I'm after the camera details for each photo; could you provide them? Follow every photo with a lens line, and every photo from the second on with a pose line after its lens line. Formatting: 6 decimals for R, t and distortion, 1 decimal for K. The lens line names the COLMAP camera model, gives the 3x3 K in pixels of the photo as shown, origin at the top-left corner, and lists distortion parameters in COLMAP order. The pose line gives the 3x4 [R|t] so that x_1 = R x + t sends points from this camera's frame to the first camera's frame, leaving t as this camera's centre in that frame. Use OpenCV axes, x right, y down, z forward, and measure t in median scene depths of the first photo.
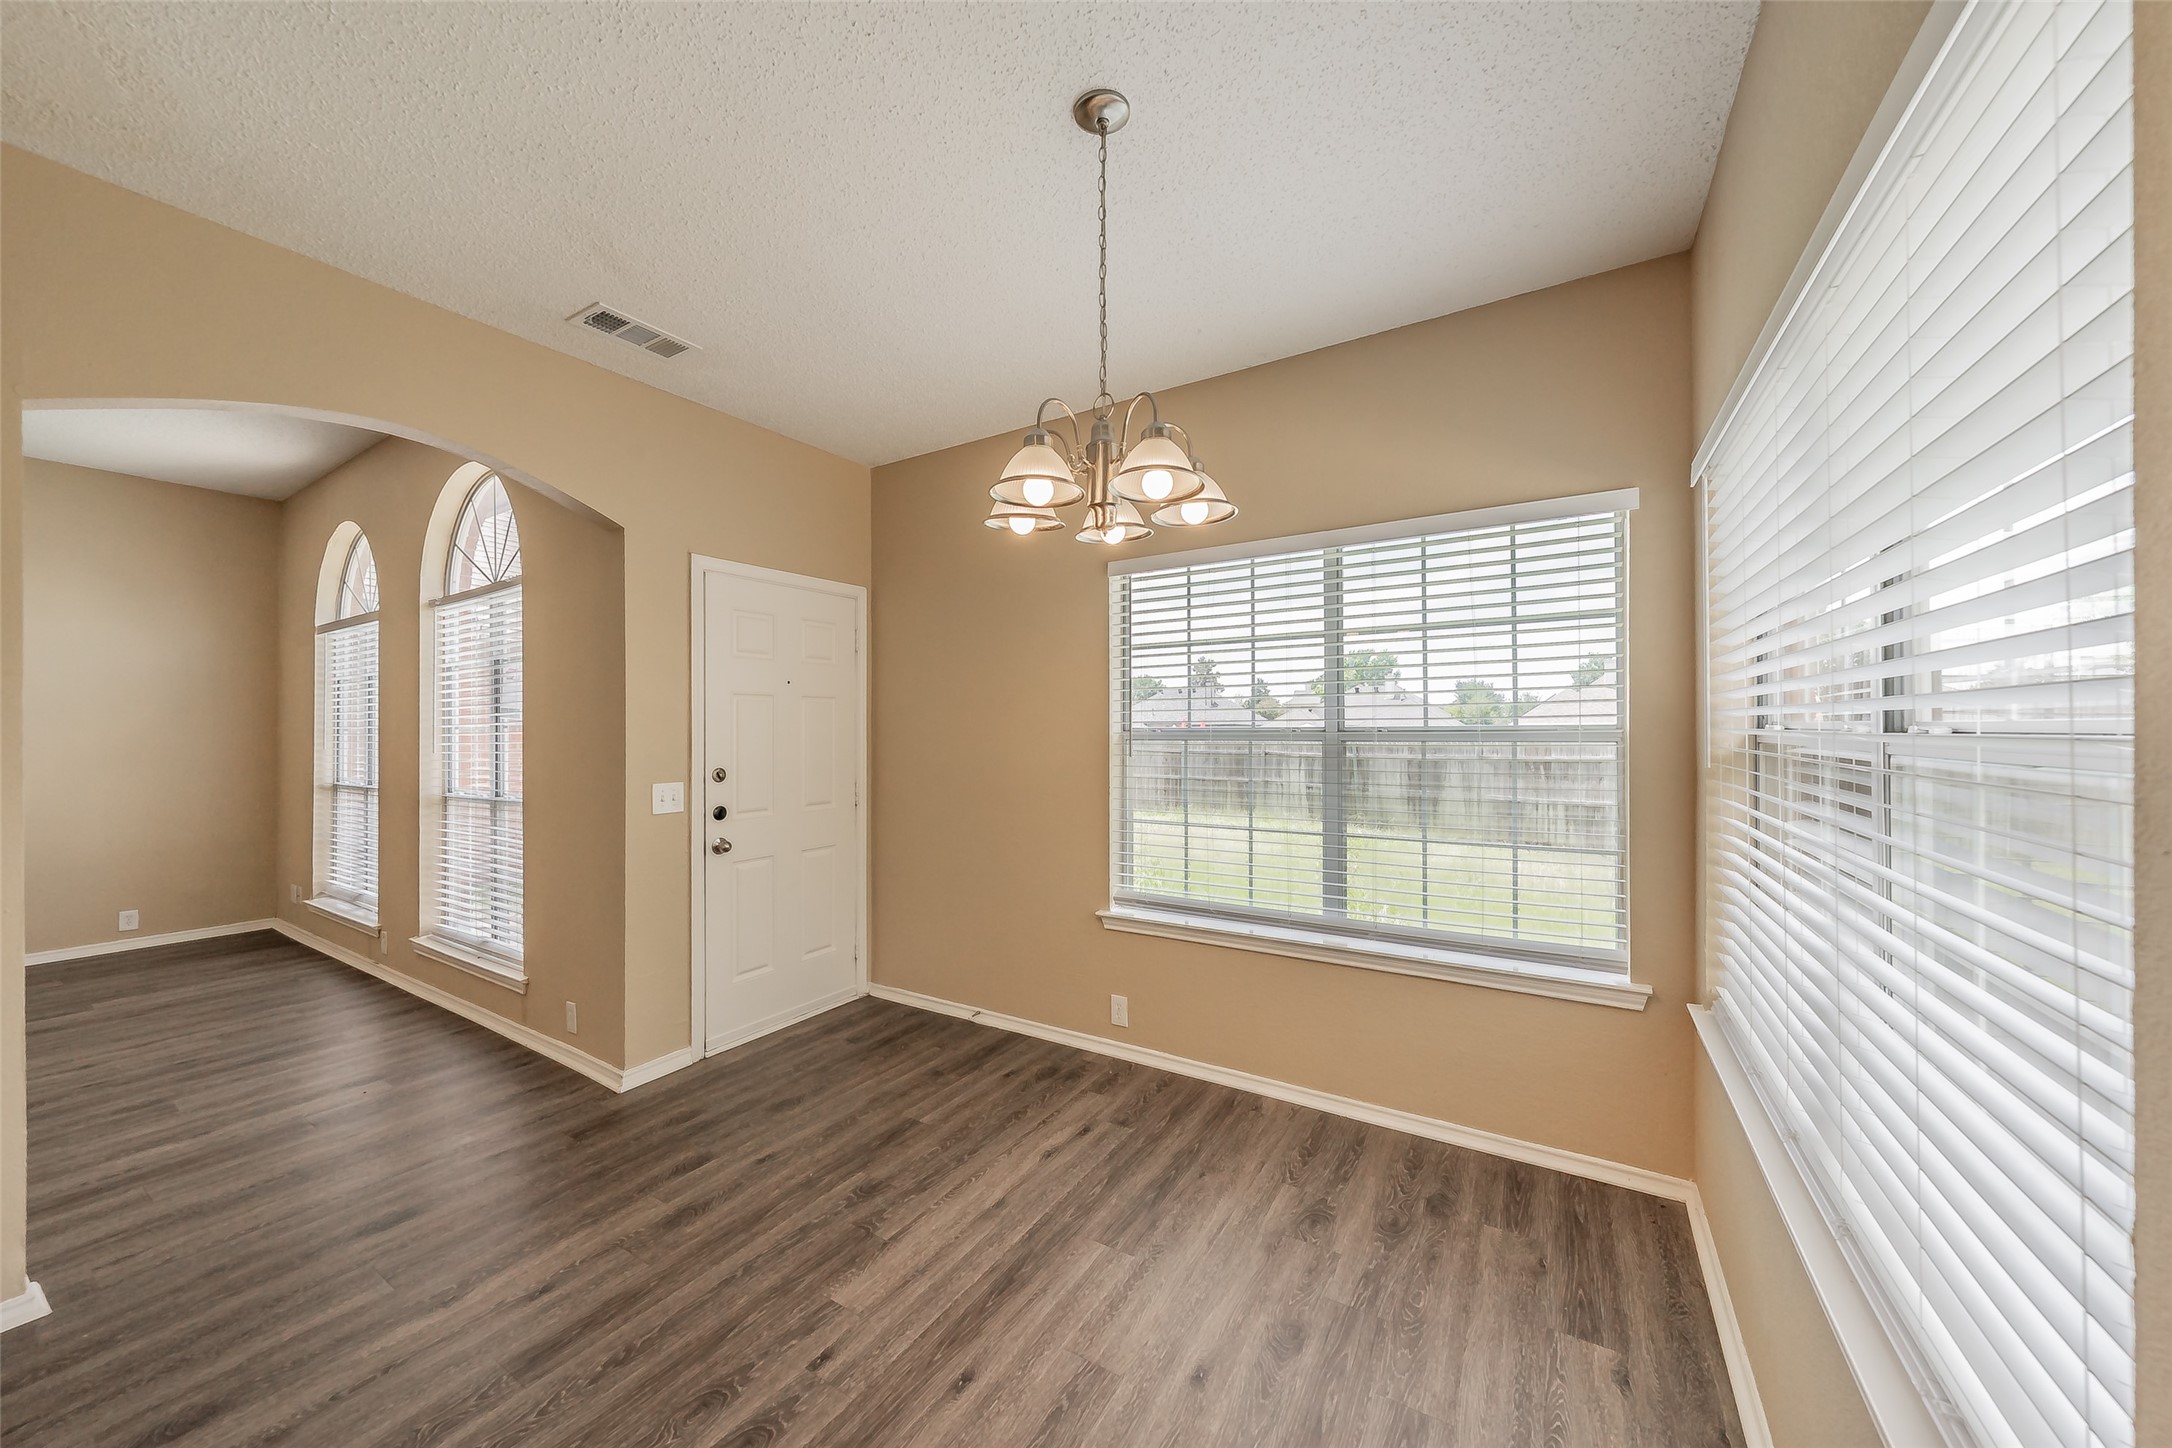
lens RADIAL K [[761.1, 0, 1093.1], [0, 761.1, 723.9], [0, 0, 1]] dist [0.008299, 0.000151]
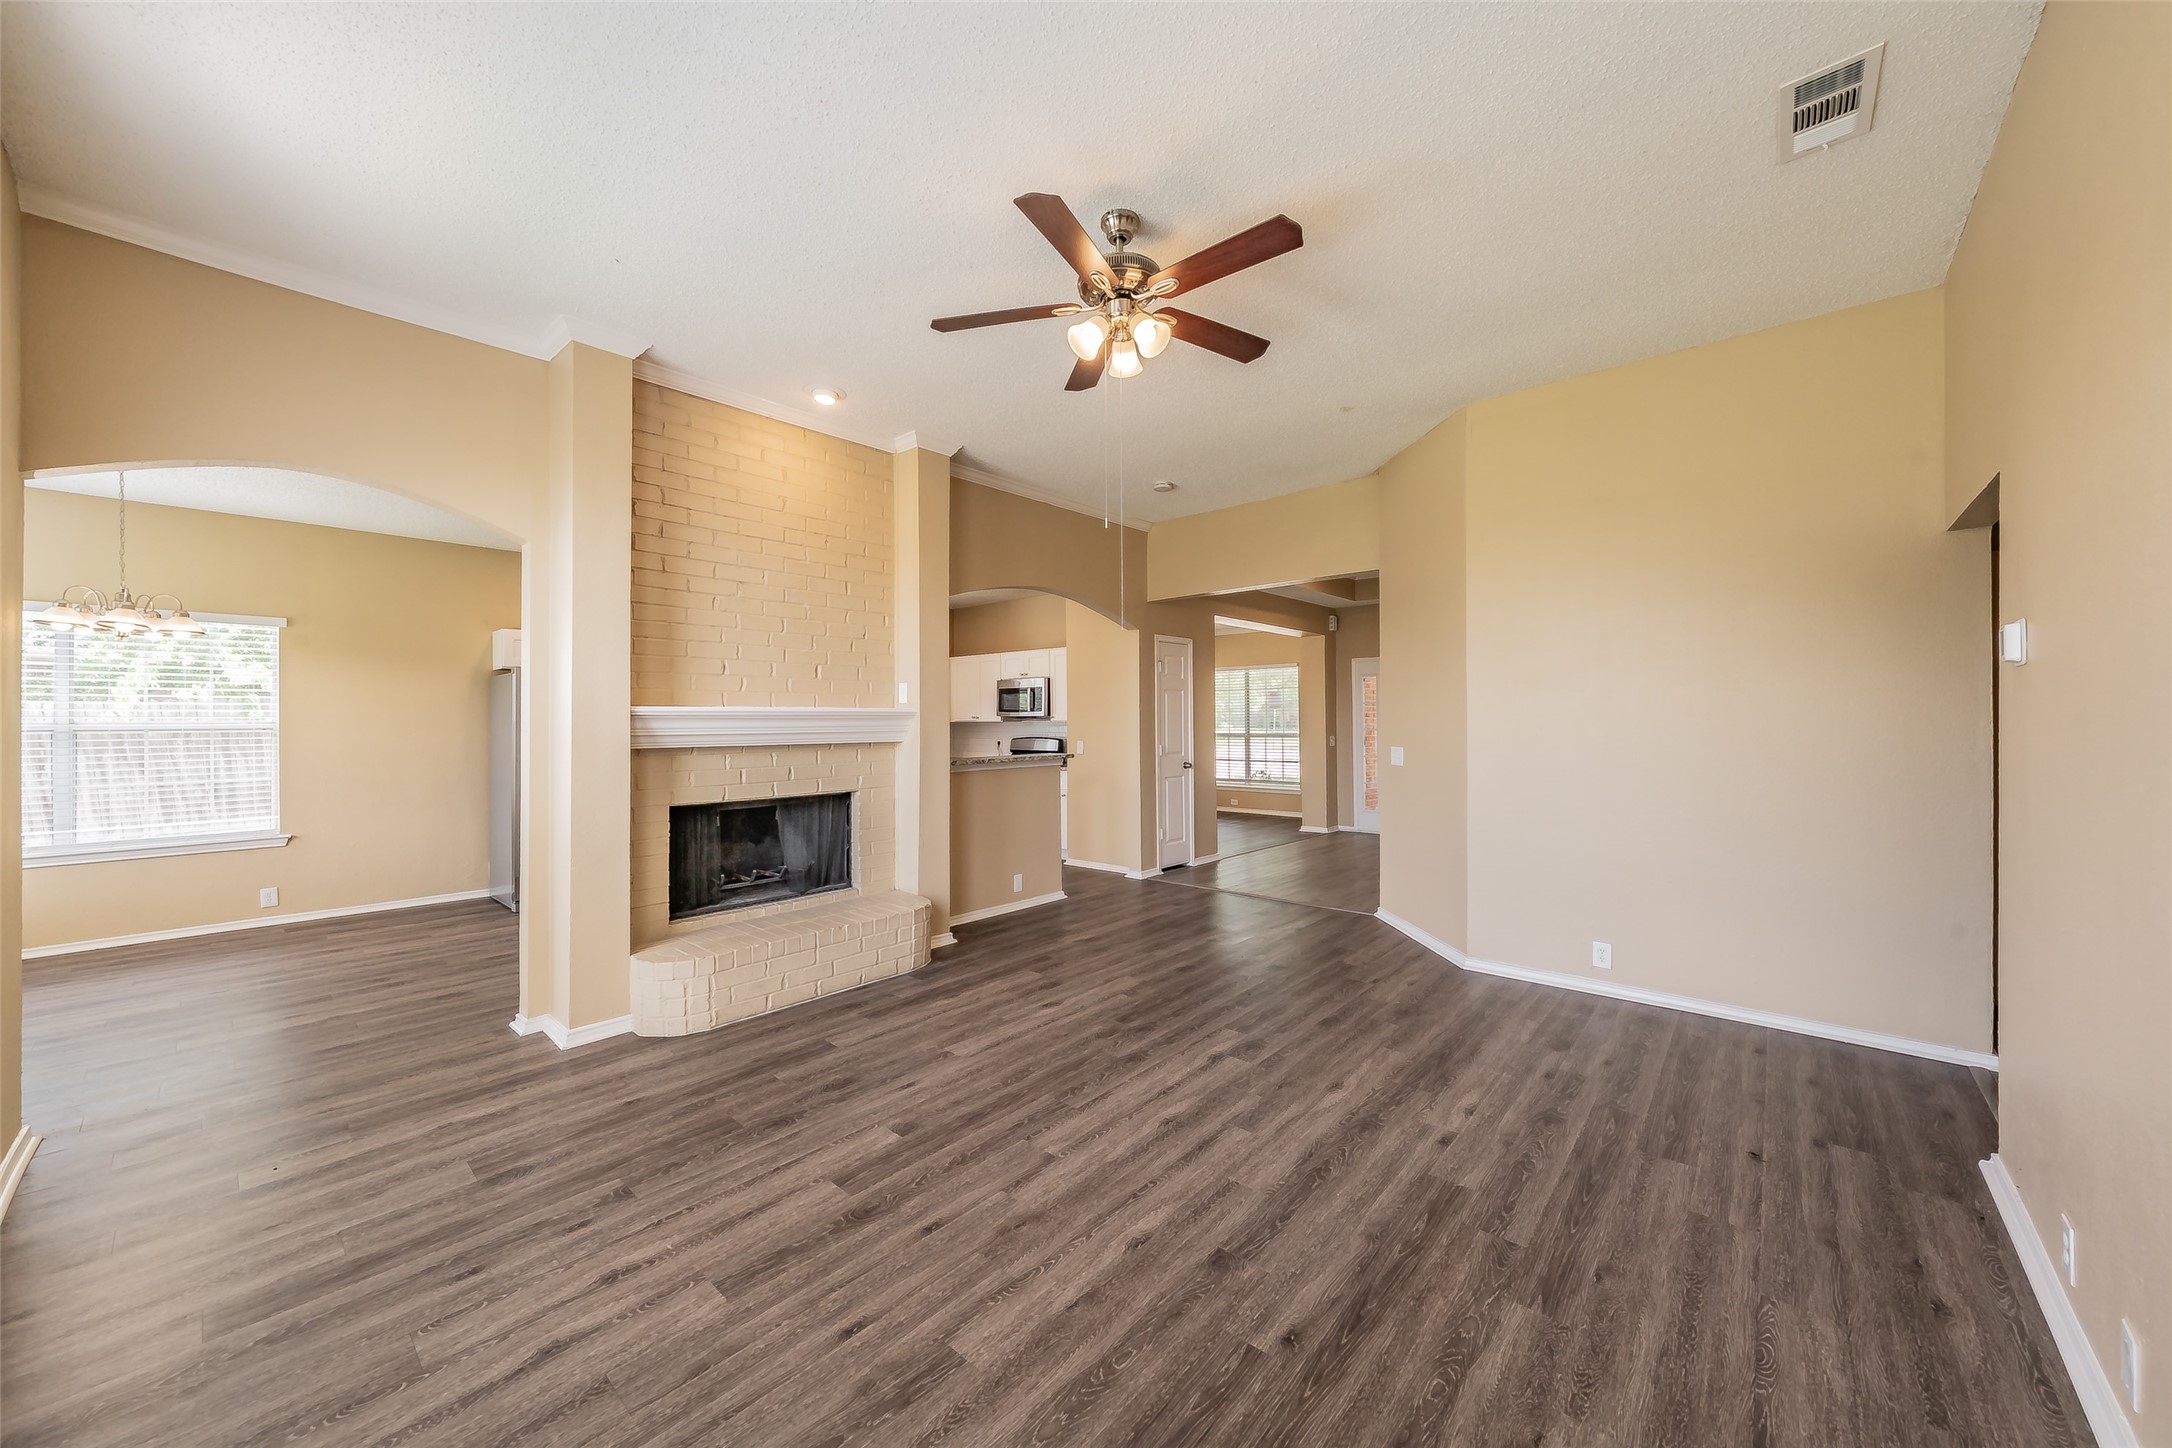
lens RADIAL K [[787.8, 0, 1083.6], [0, 787.8, 716.5], [0, 0, 1]] dist [0.000955, 0.000028]
pose [[-0.985042, 0.008298, 0.172117, -2.303648], [0.006191, 0.999899, -0.012775, 0.029077], [-0.172205, -0.011518, -0.984994, 2.002764]]
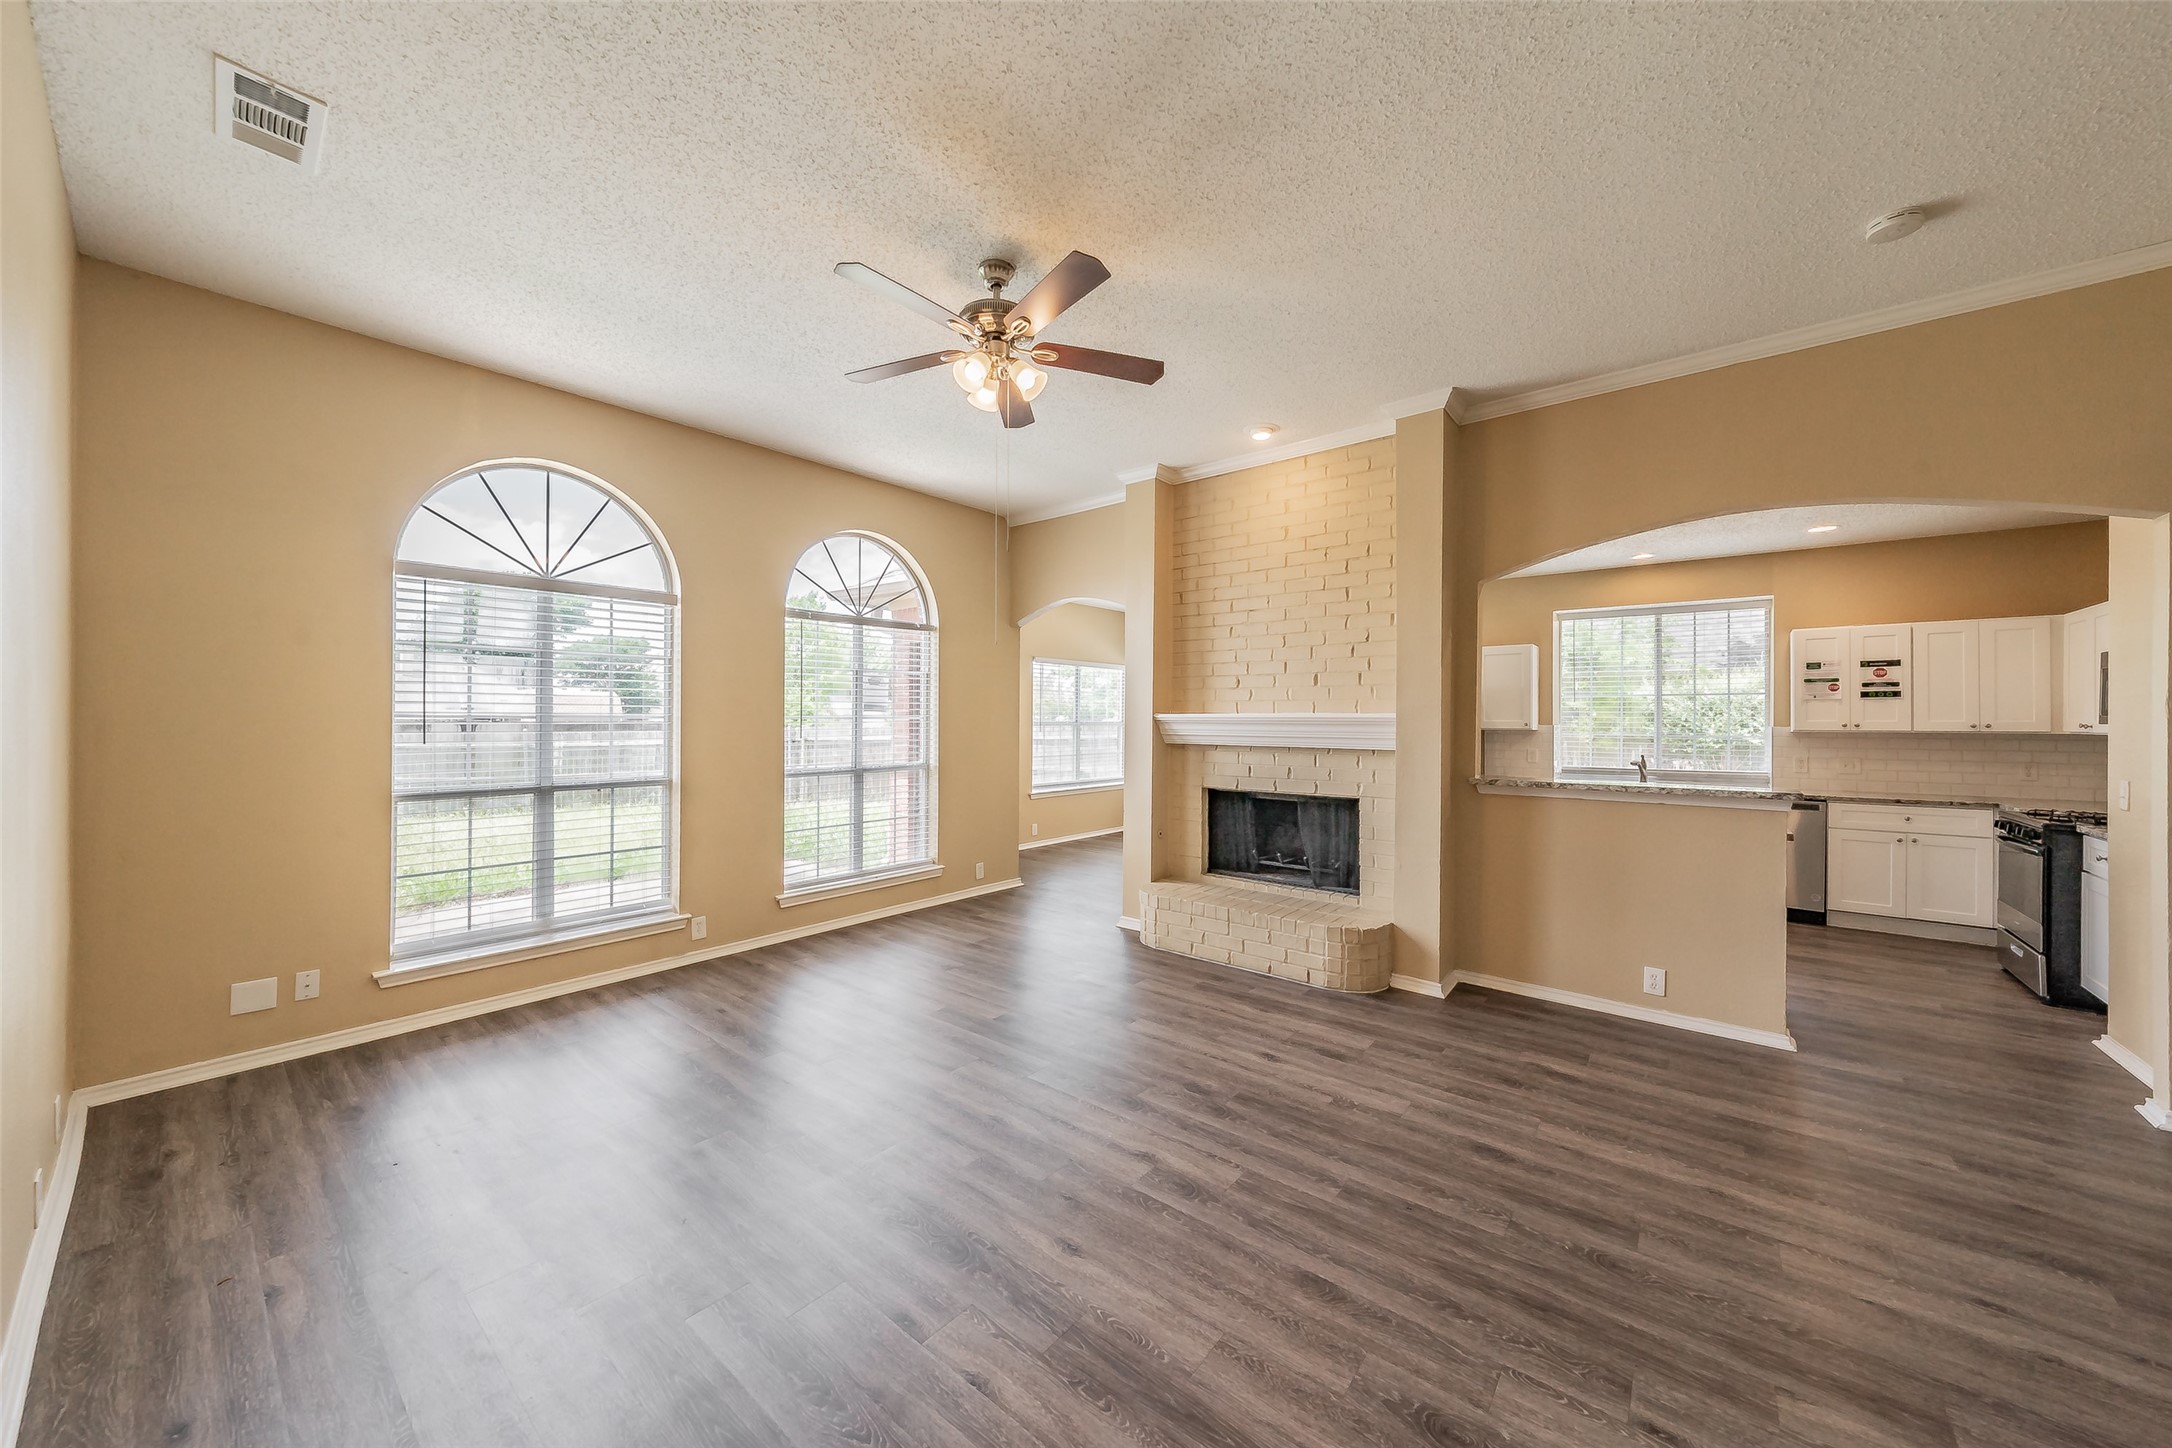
lens RADIAL K [[753.6, 0, 1092.3], [0, 753.6, 719.8], [0, 0, 1]] dist [-0.002110, 0.000020]
pose [[0.129783, 0.006044, 0.991524, -3.278501], [-0.014469, 0.999886, -0.004201, 0.012918], [-0.991437, -0.013802, 0.129855, 0.623013]]
